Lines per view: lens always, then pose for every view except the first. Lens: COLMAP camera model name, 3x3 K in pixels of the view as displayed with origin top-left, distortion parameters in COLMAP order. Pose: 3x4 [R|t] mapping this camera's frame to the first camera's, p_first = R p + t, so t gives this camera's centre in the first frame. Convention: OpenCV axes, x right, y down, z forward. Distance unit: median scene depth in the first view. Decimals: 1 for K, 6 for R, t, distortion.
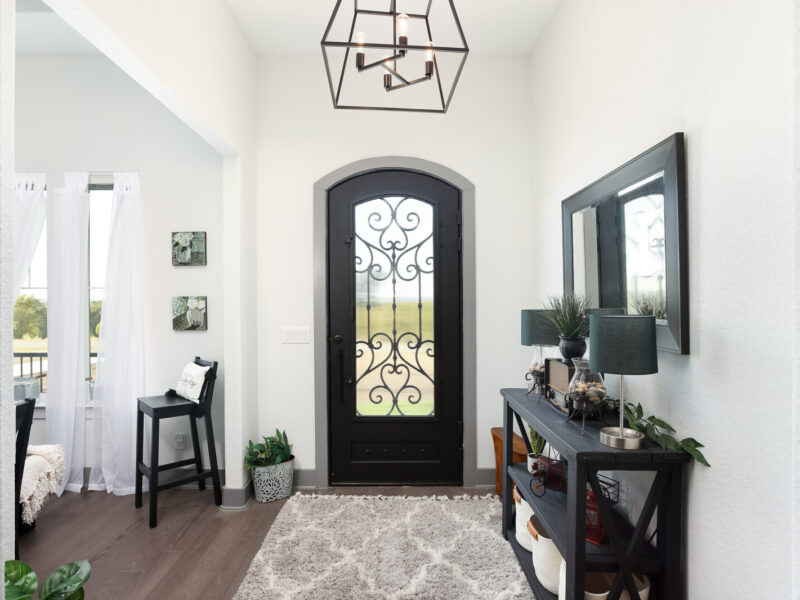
lens RADIAL K [[428.6, 0, 400.0], [0, 428.6, 300.0], [0, 0, 1]] dist [-0.020013, -0.000205]
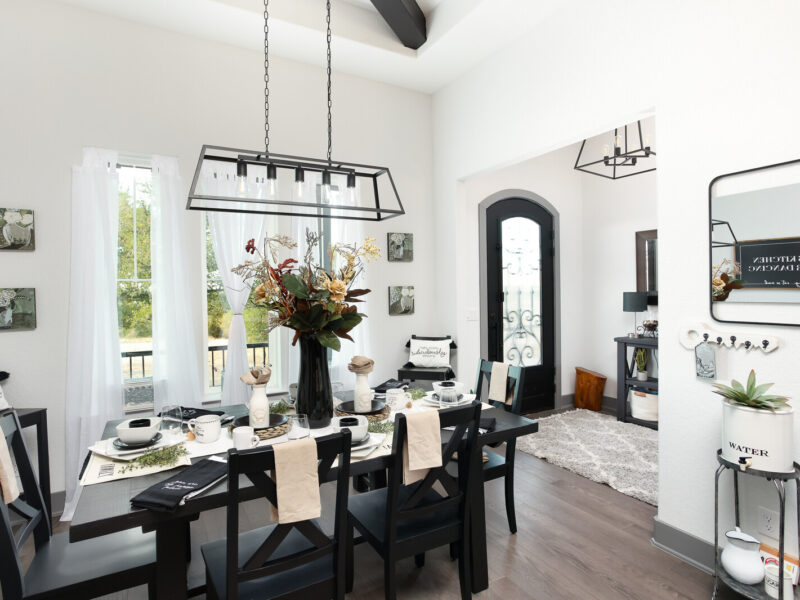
lens RADIAL K [[439.4, 0, 400.3], [0, 439.4, 283.4], [0, 0, 1]] dist [-0.007152, -0.000672]
pose [[0.859875, -0.002828, 0.510498, -1.133740], [0.005855, 0.999974, -0.004323, -0.011261], [-0.510472, 0.006706, 0.859868, -0.075312]]
